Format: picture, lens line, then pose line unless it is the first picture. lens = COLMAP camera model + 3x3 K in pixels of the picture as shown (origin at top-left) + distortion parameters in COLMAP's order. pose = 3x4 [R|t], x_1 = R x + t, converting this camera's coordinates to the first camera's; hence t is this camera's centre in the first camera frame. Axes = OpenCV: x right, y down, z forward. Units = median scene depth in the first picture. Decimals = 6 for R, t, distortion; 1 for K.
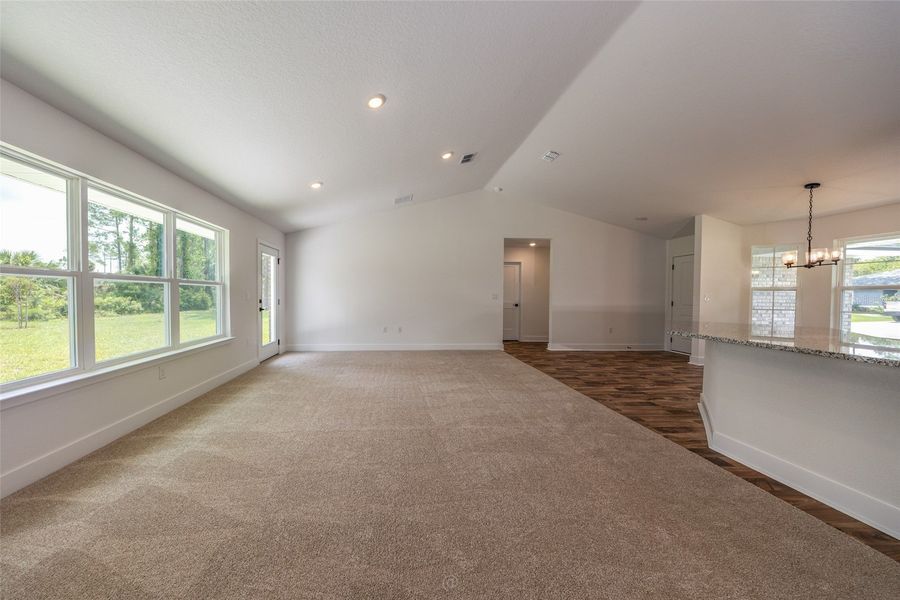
lens RADIAL K [[286.8, 0, 425.1], [0, 286.8, 301.9], [0, 0, 1]] dist [-0.002105, -0.000148]
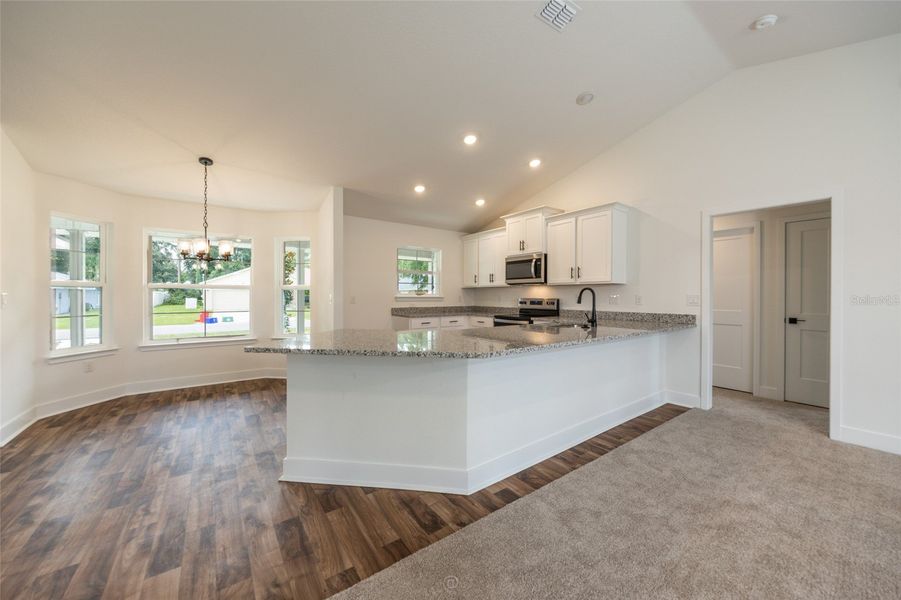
lens RADIAL K [[334.7, 0, 479.8], [0, 334.7, 296.9], [0, 0, 1]] dist [0.002622, 0.000778]
pose [[-0.524454, -0.012495, 0.851347, 0.121100], [0.019739, 0.999445, 0.026828, -0.029377], [-0.851210, 0.030875, -0.523916, 0.815642]]
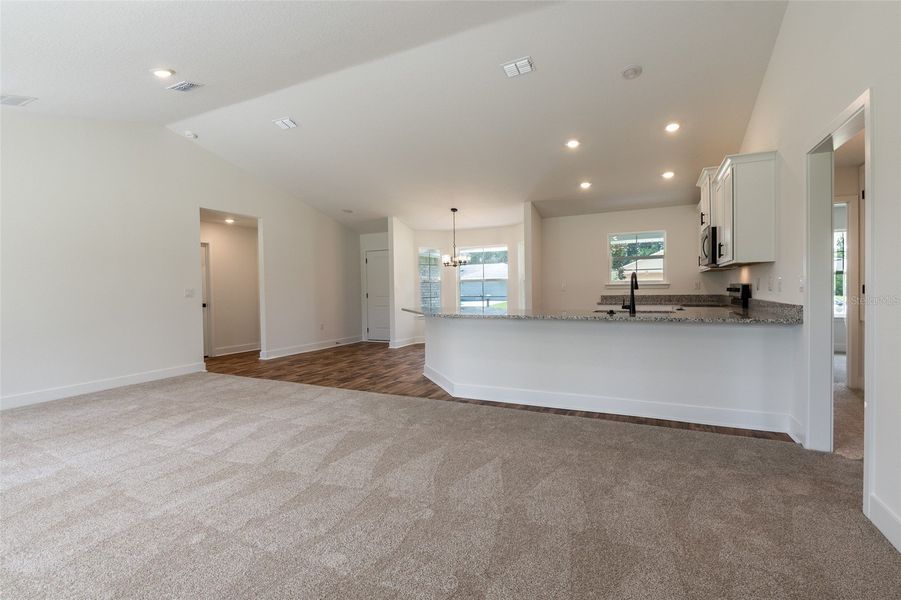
lens RADIAL K [[391.3, 0, 449.4], [0, 391.3, 290.3], [0, 0, 1]] dist [0.002439, 0.000003]
pose [[0.510160, -0.020781, 0.859829, -0.354251], [0.042563, 0.999093, -0.001107, 0.002409], [-0.859026, 0.037161, 0.510582, 0.022948]]
